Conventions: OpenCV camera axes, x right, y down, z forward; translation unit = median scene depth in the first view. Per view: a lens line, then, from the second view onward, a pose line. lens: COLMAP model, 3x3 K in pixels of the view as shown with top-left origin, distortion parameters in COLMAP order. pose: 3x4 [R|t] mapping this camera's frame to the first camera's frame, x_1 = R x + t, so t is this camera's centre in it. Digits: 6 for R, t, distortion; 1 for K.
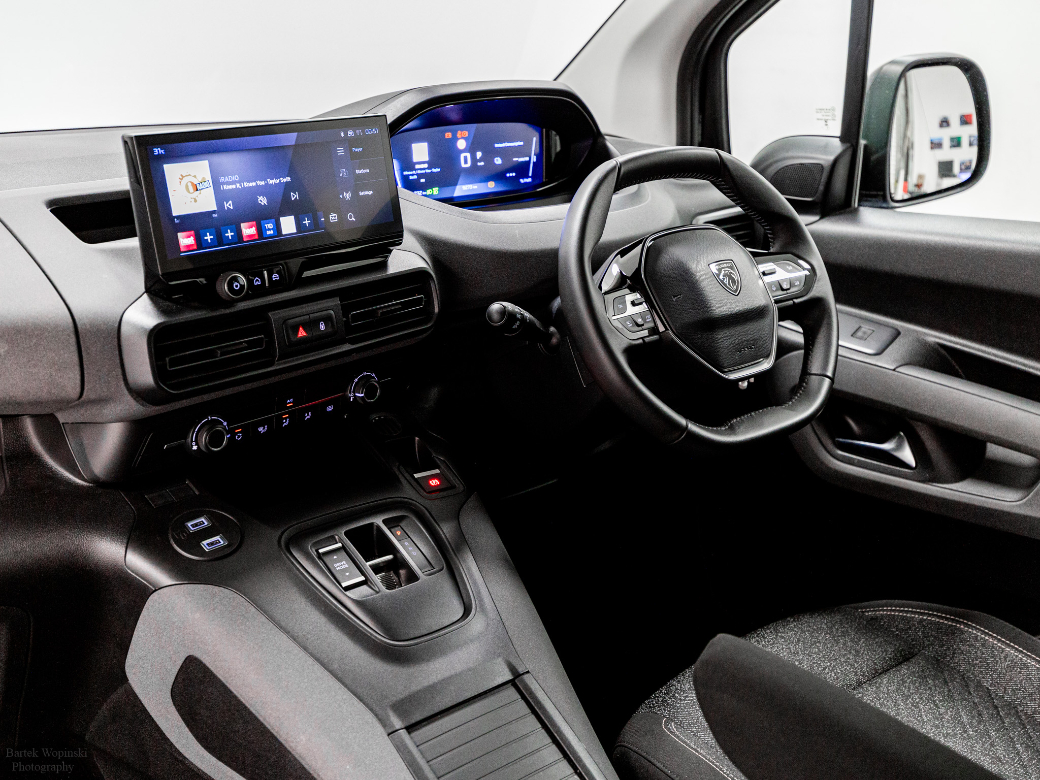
lens RADIAL K [[1030.7, 0, 520.0], [0, 1030.7, 390.0], [0, 0, 1]] dist [0.013531, 0.002583]
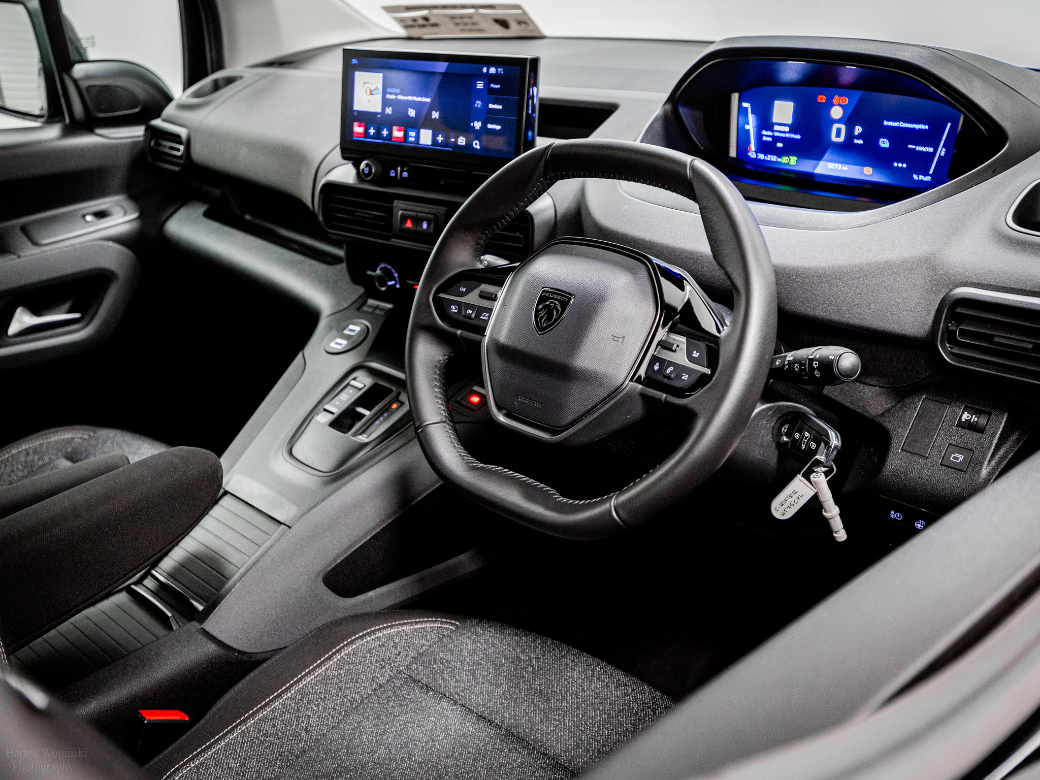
lens RADIAL K [[1030.7, 0, 520.0], [0, 1030.7, 390.0], [0, 0, 1]] dist [0.013531, 0.002583]
pose [[0.183386, 0.407712, -0.894506, 0.736887], [-0.308974, 0.887729, 0.341279, -0.251792], [0.933223, 0.213793, 0.288770, 0.594279]]
